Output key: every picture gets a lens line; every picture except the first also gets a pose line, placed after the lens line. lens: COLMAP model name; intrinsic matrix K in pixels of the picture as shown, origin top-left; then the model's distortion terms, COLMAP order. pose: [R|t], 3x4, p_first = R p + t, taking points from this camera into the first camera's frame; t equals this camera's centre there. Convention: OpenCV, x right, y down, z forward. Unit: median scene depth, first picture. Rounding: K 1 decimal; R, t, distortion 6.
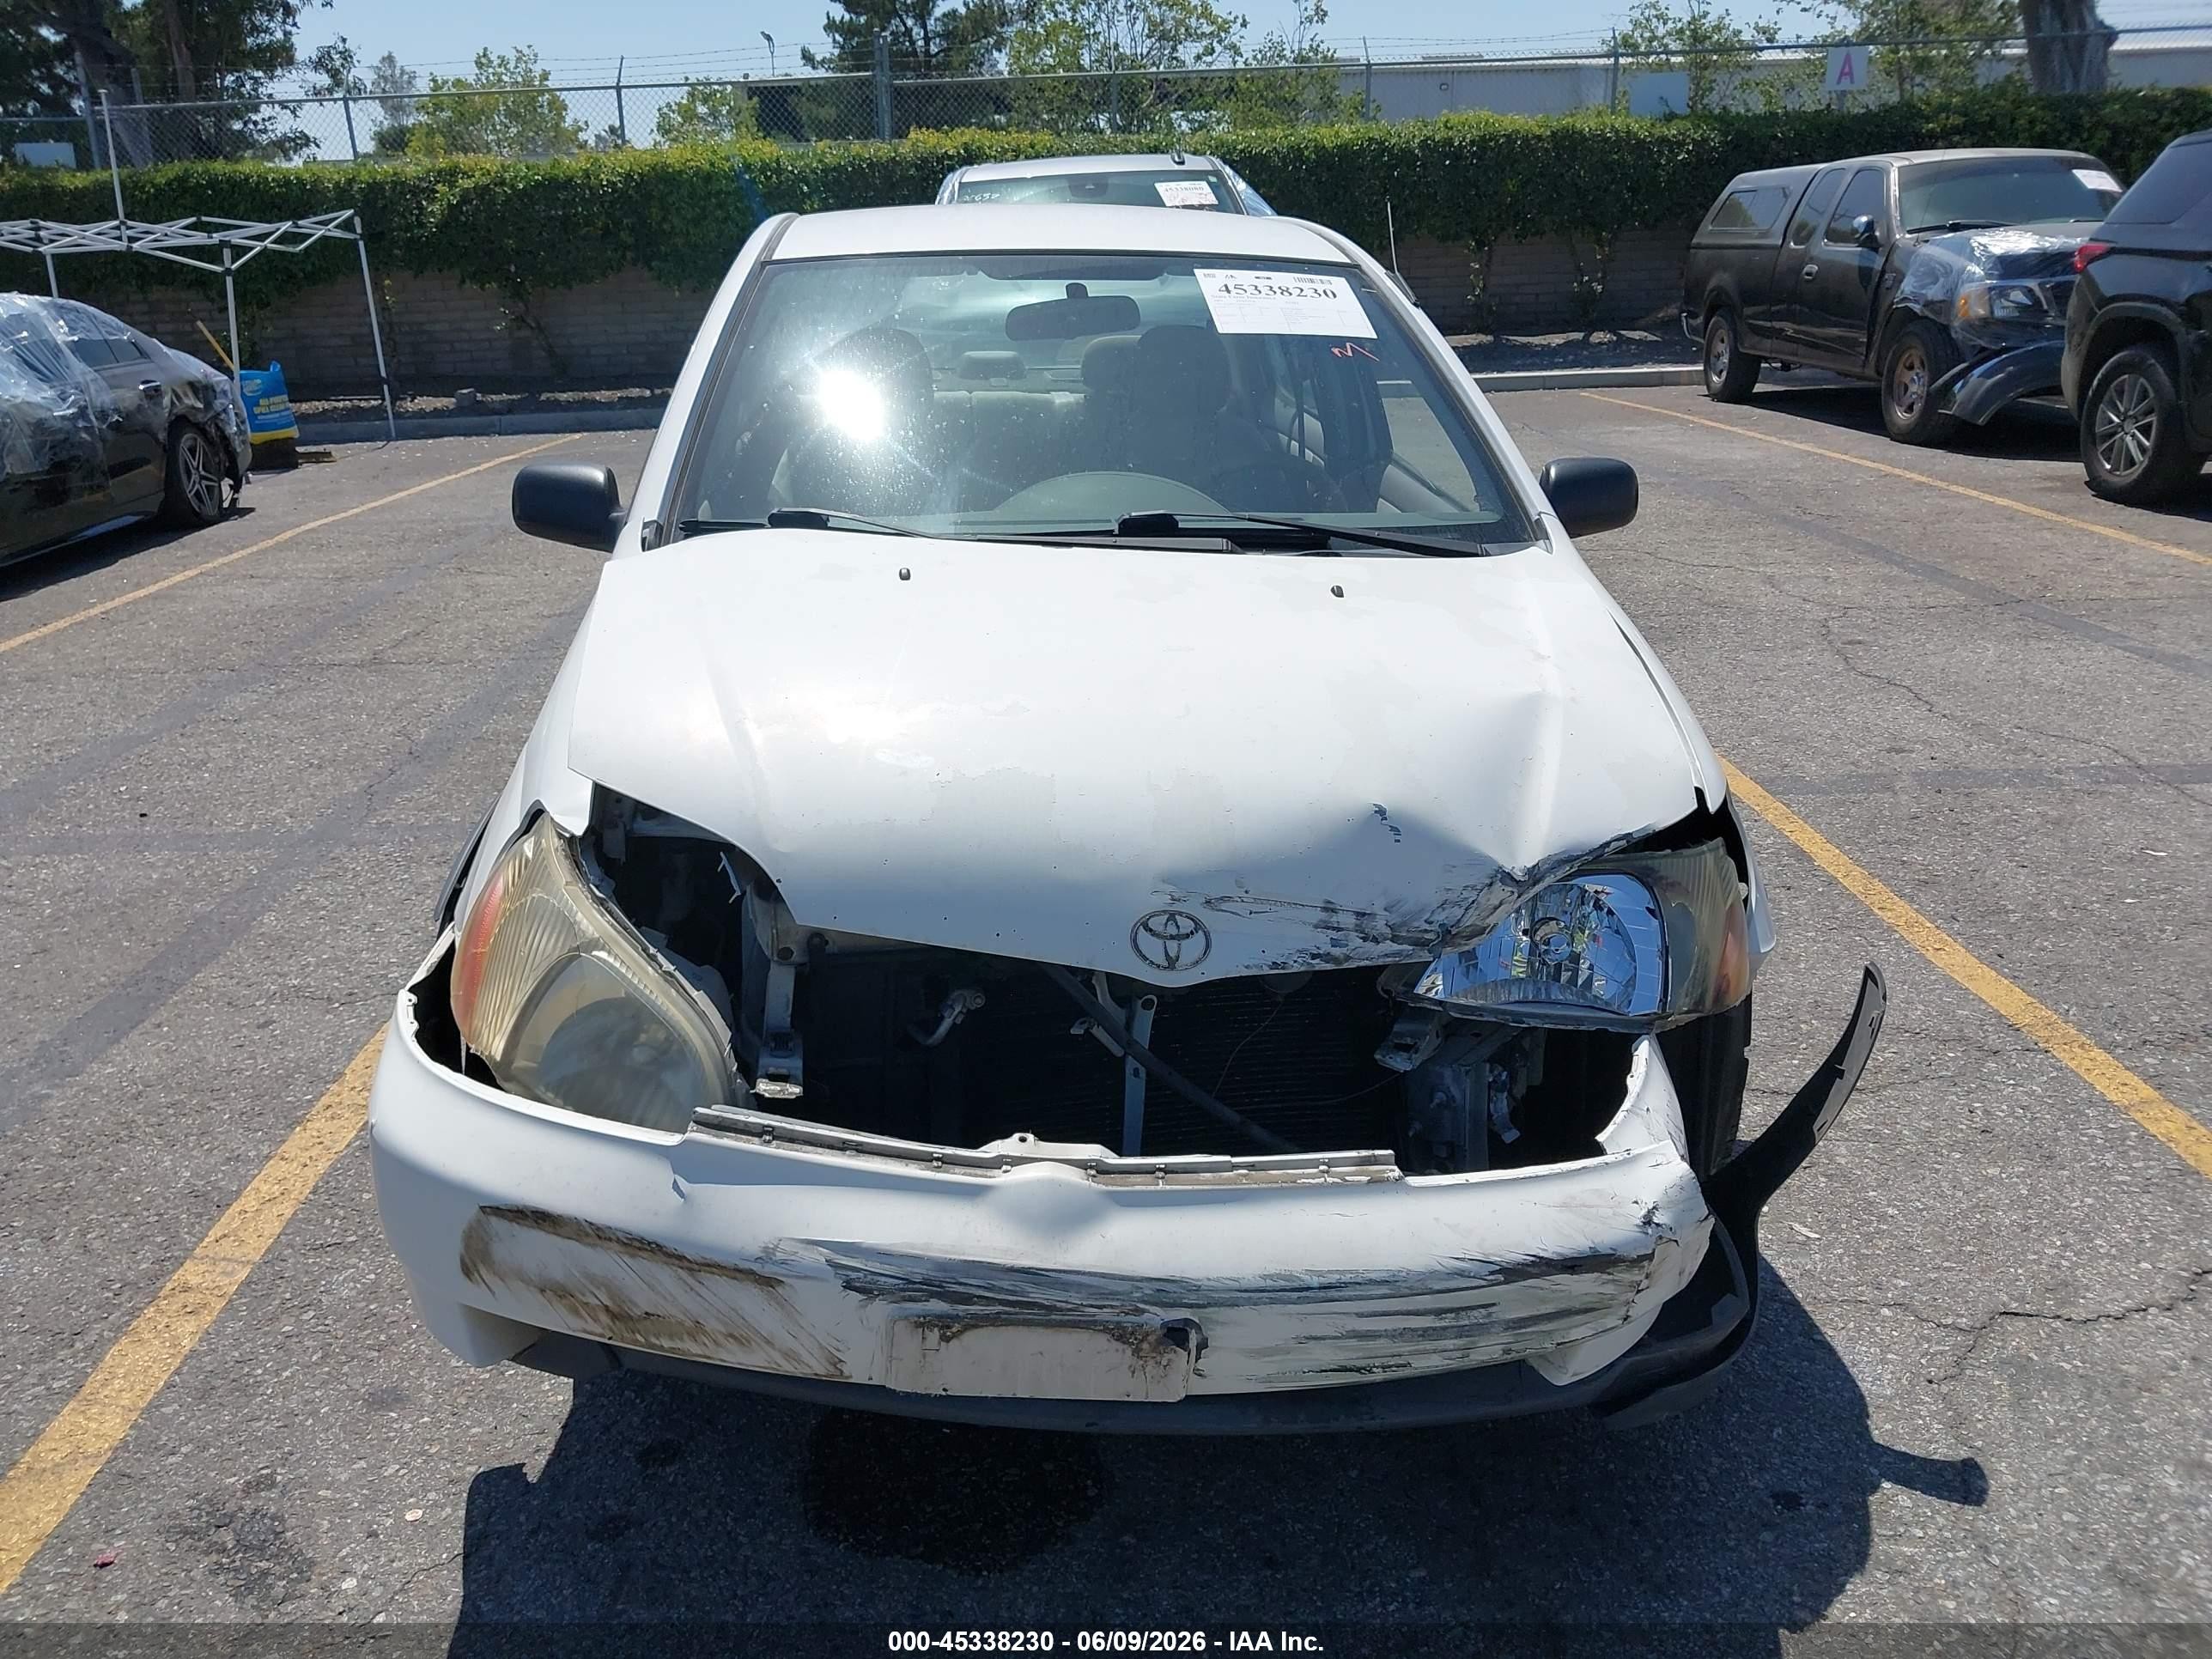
lens RADIAL K [[1815.3, 0, 999.2], [0, 1815.3, 794.8], [0, 0, 1]] dist [0.005067, -0.005035]
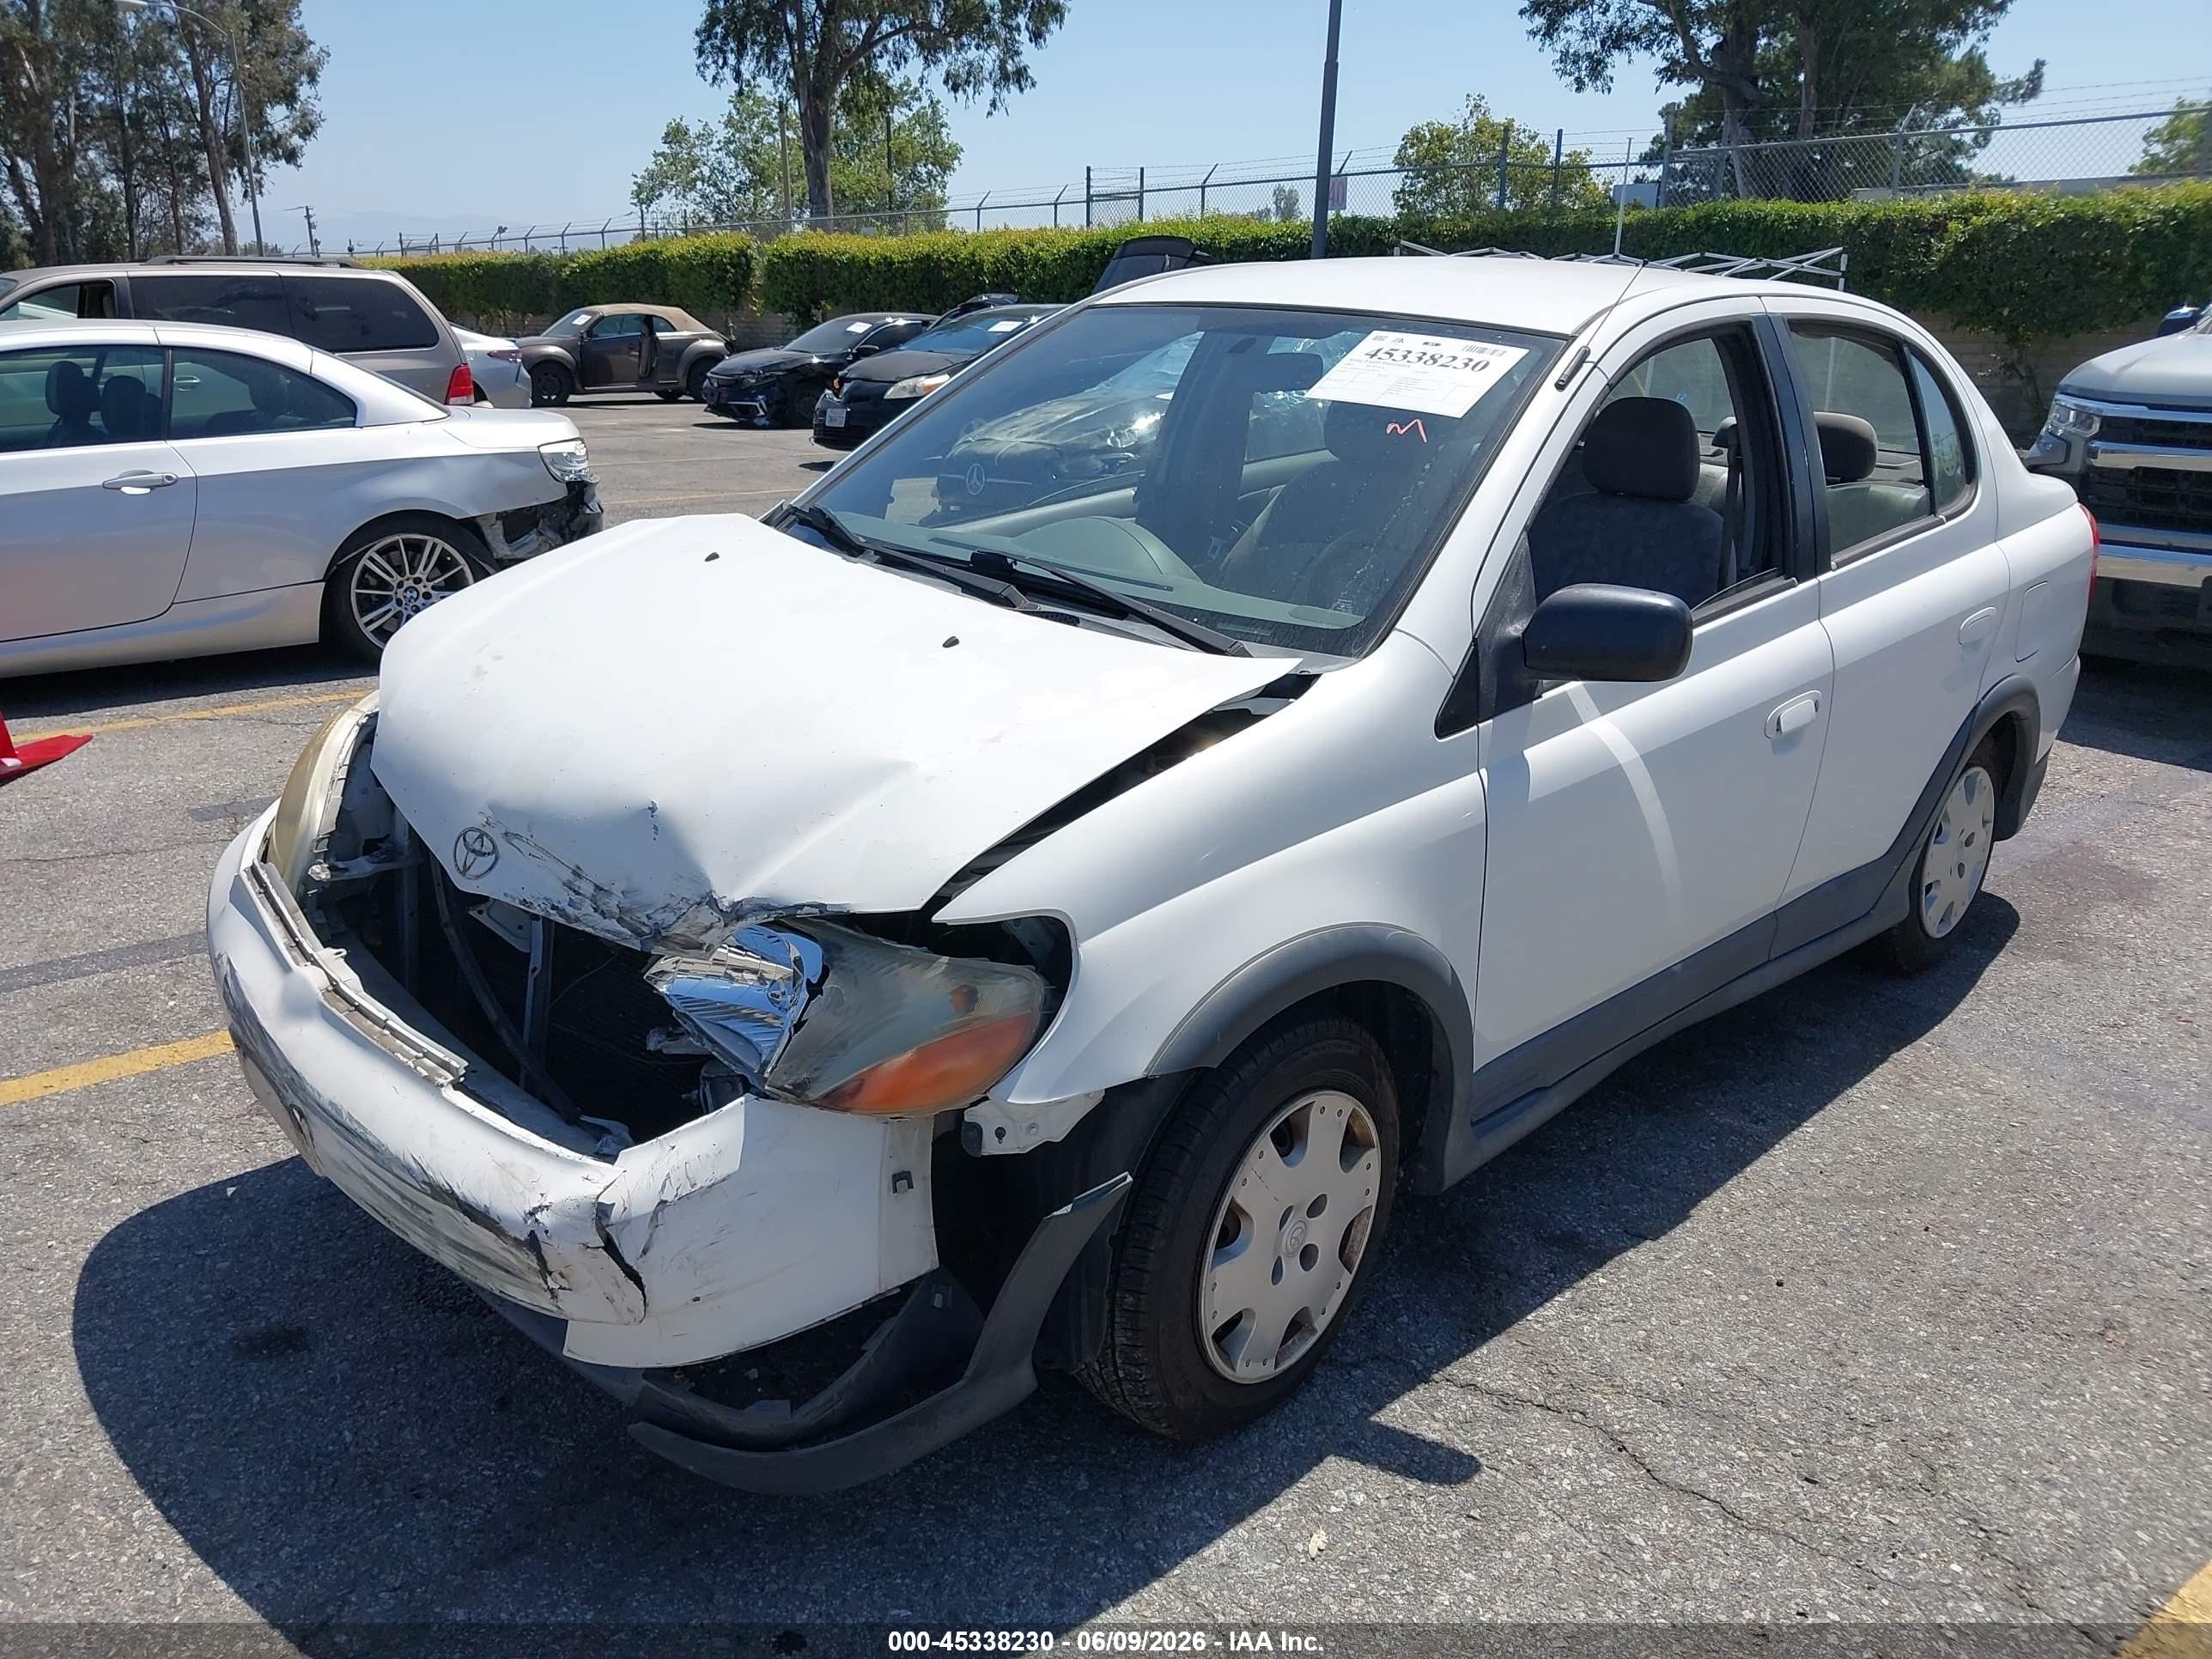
lens RADIAL K [[1815.3, 0, 1100.9], [0, 1815.3, 806.1], [0, 0, 1]] dist [0.005067, -0.005035]
pose [[0.609015, 0.243499, -0.754857, 1.248576], [-0.250652, 0.962023, 0.108102, -0.188099], [0.752512, 0.123371, 0.646920, 0.497453]]
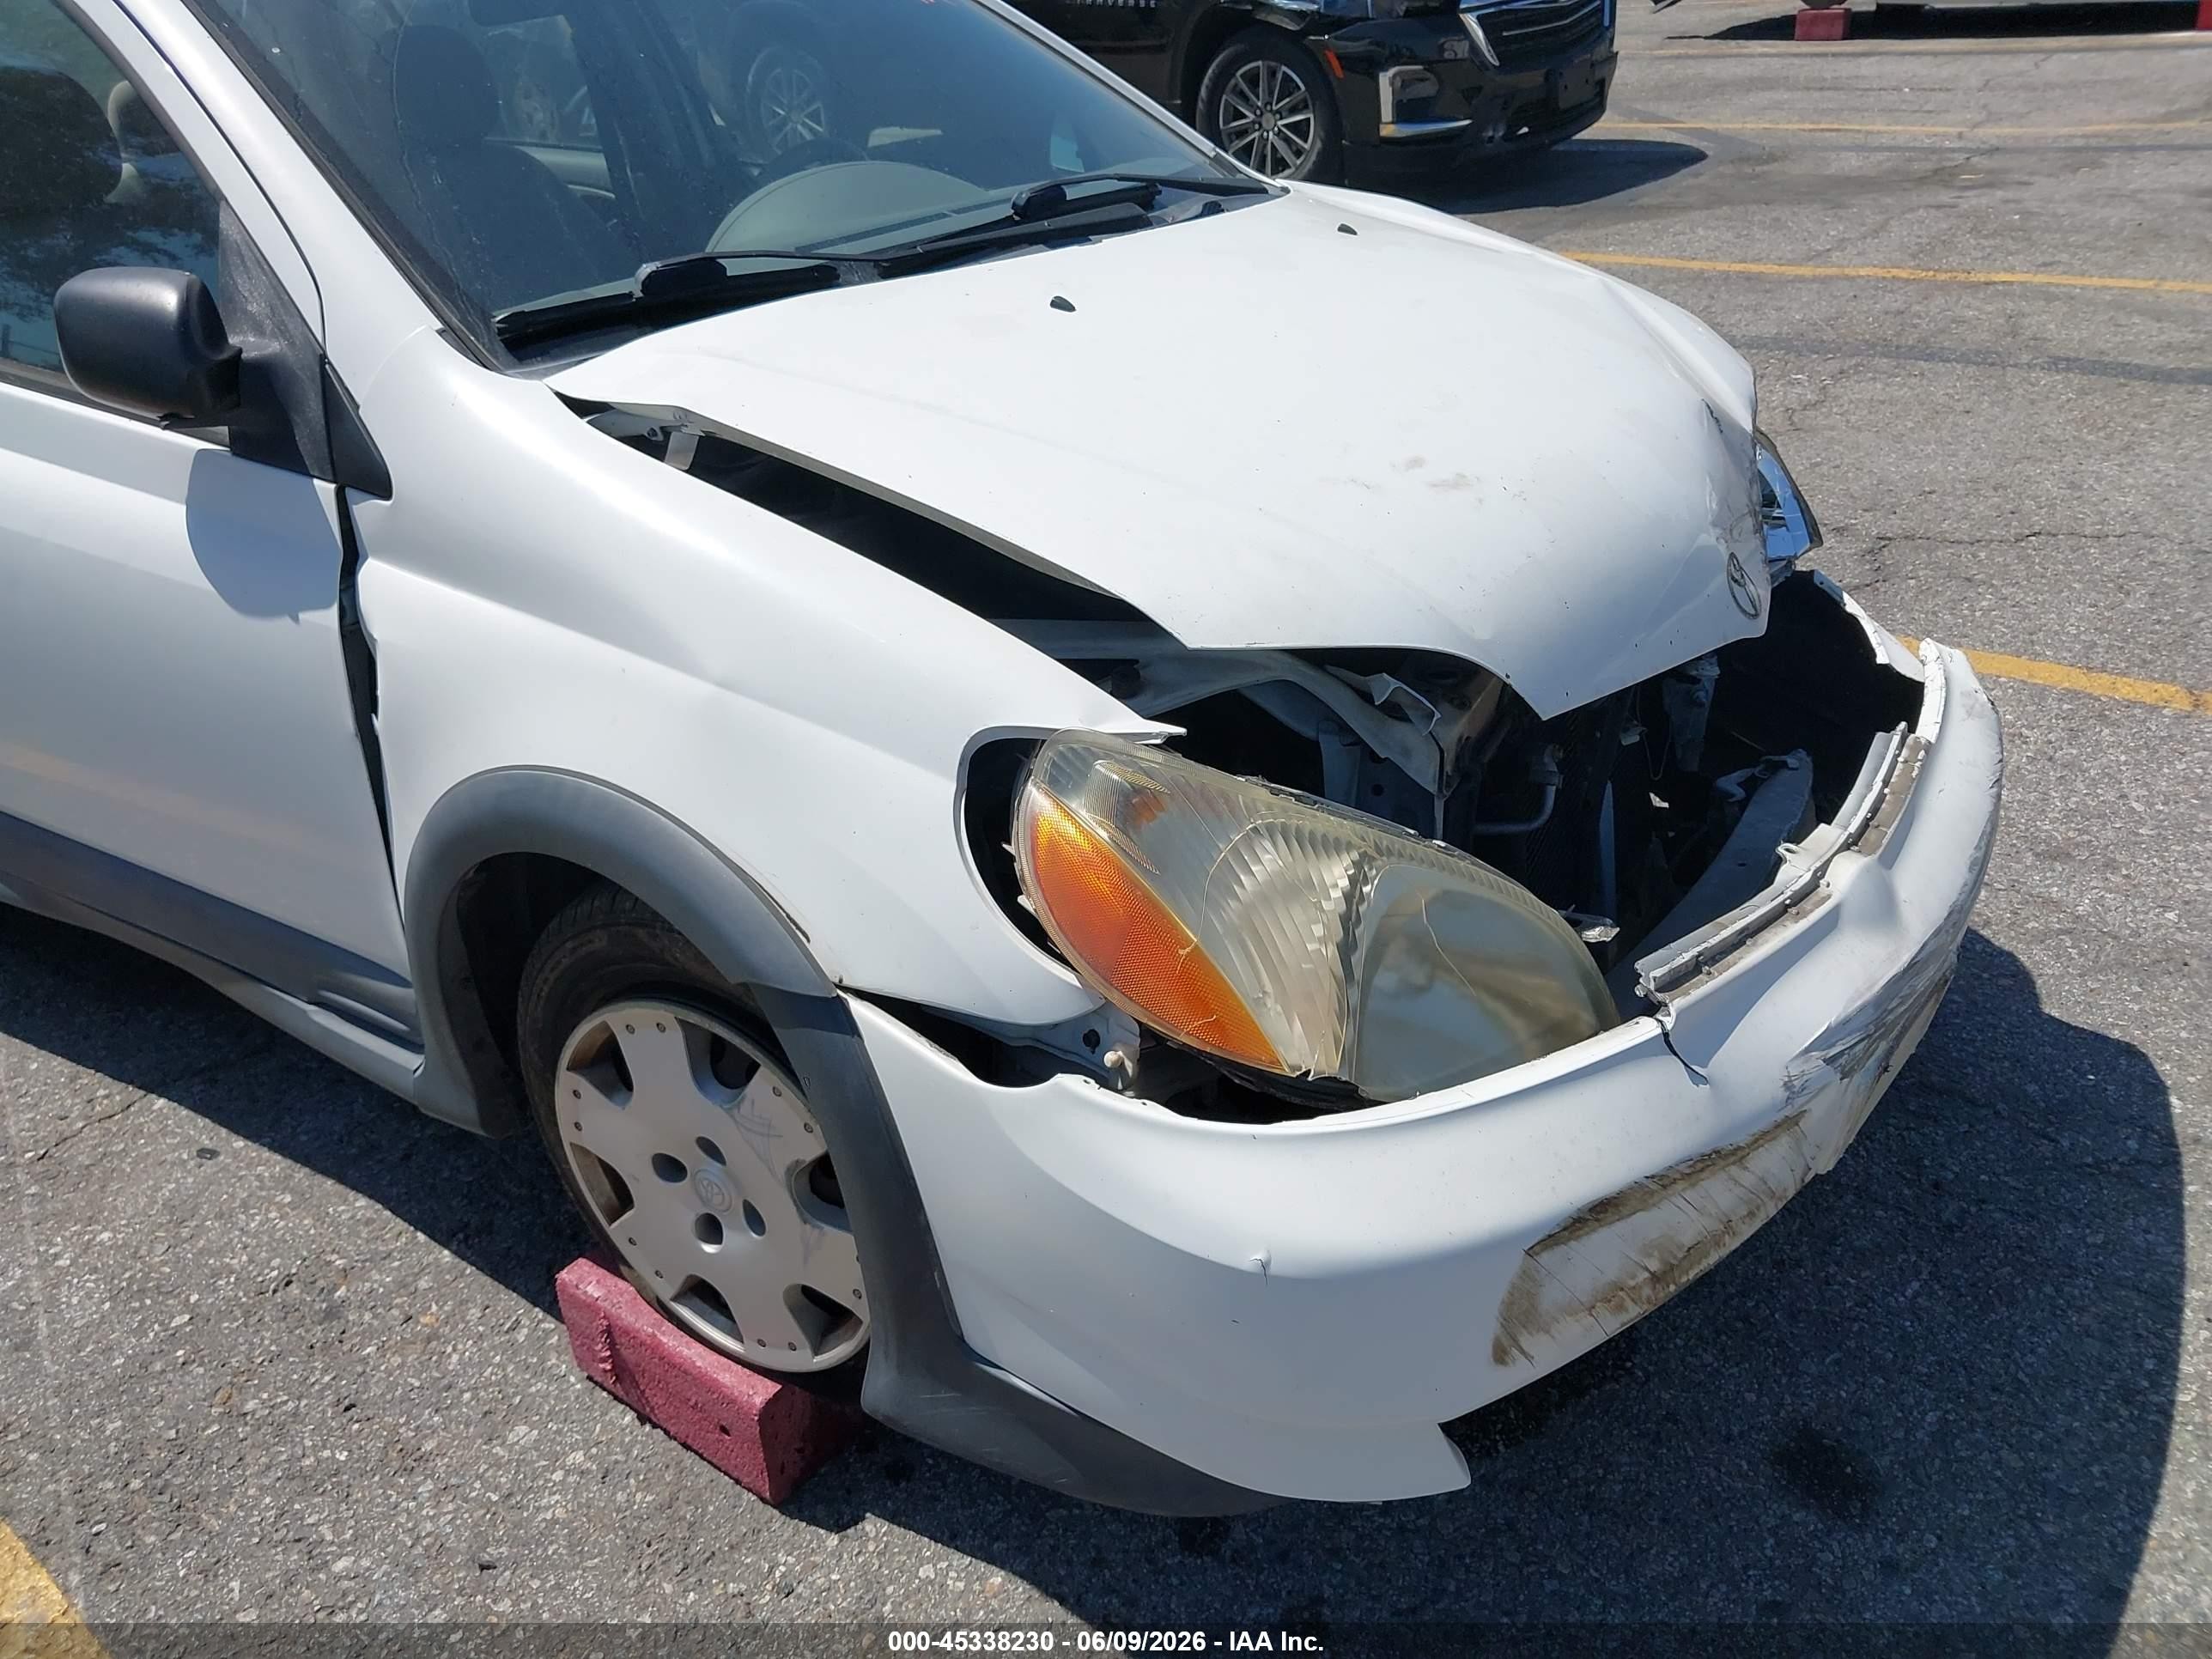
lens RADIAL K [[1751.2, 0, 1098.3], [0, 1751.2, 820.7], [0, 0, 1]] dist [0.003542, 0.007831]
pose [[0.650516, -0.382548, 0.656114, -0.685186], [0.287276, 0.923638, 0.253703, -0.117276], [-0.703065, 0.023448, 0.710739, 0.592346]]
